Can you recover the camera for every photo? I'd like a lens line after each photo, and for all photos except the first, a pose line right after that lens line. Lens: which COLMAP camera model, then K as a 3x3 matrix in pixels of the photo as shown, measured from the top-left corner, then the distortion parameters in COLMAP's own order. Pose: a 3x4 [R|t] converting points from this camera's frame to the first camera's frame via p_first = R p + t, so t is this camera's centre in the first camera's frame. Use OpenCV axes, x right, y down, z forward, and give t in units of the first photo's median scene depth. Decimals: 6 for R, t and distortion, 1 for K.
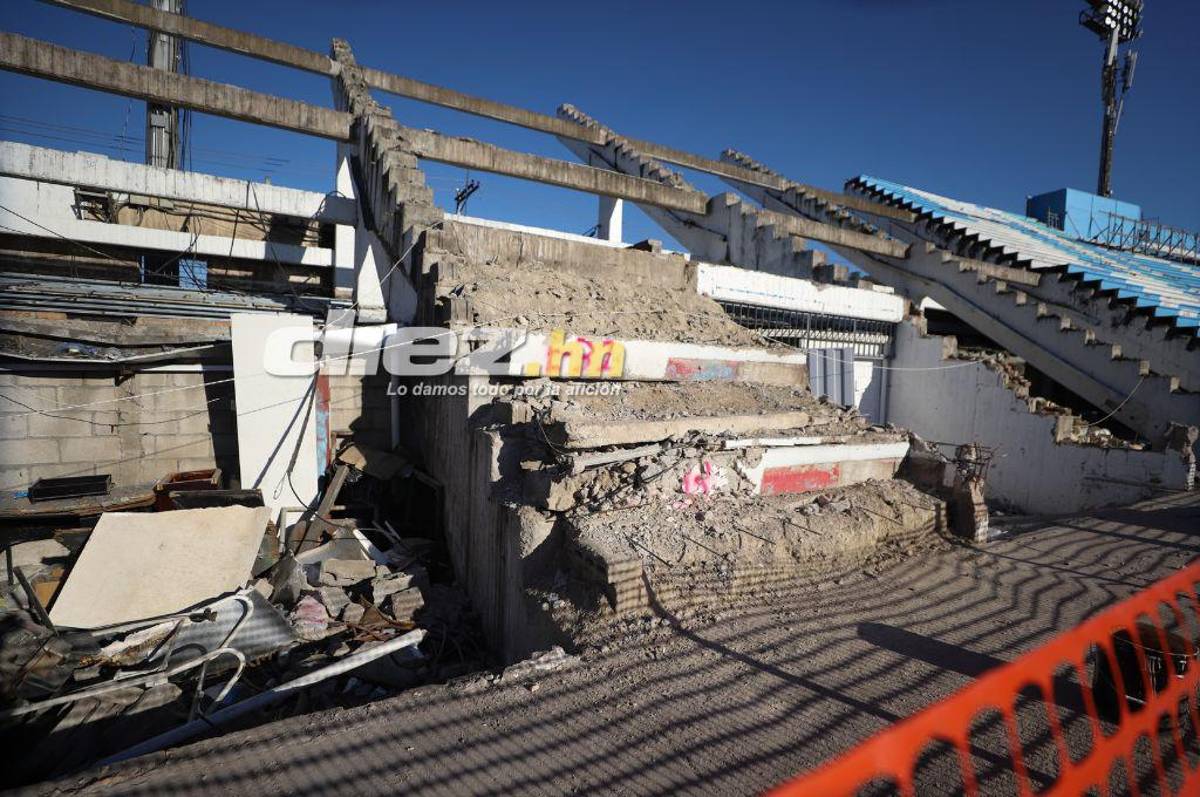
lens RADIAL K [[546.5, 0, 604.0], [0, 546.5, 394.8], [0, 0, 1]] dist [-0.043289, 0.012640]
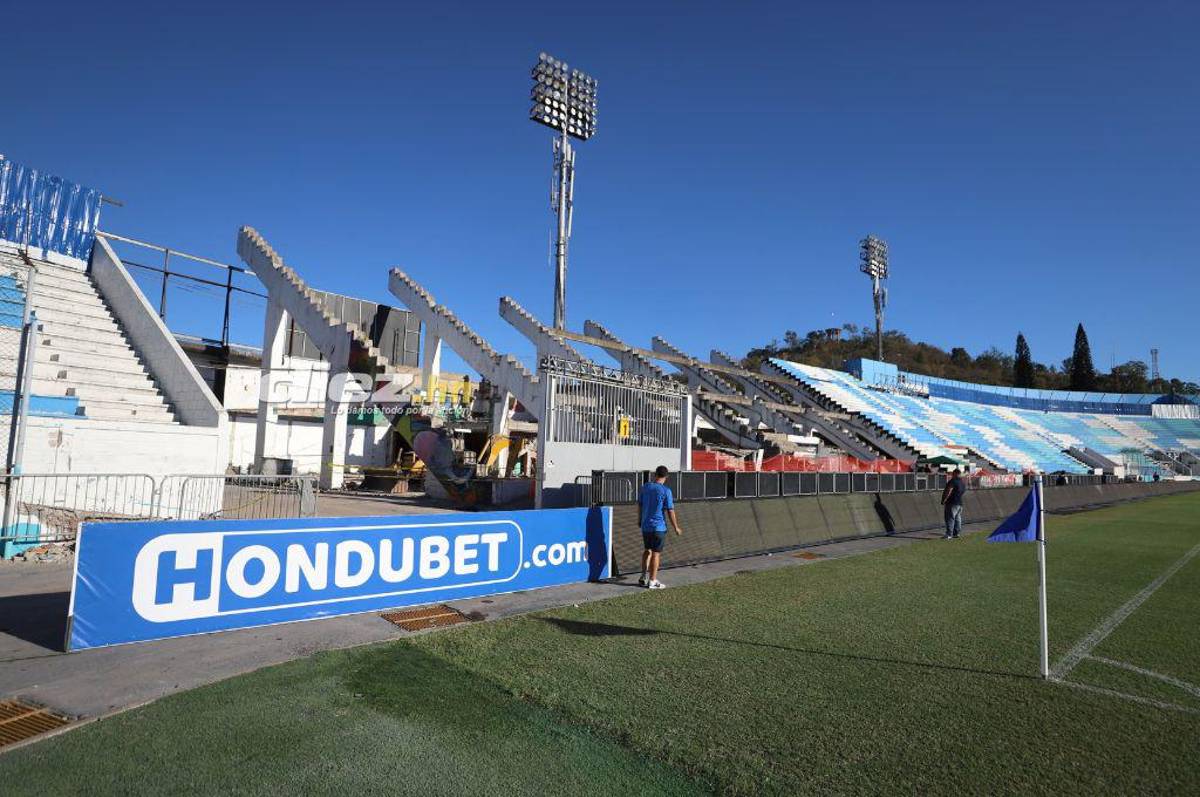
lens RADIAL K [[625.6, 0, 600.0], [0, 625.6, 398.5], [0, 0, 1]] dist [-0.045433, 0.020521]
pose [[0.961696, 0.011171, 0.273891, -0.828083], [0.029241, 0.989288, -0.143019, 0.053896], [-0.272555, 0.145549, 0.951067, -1.092622]]
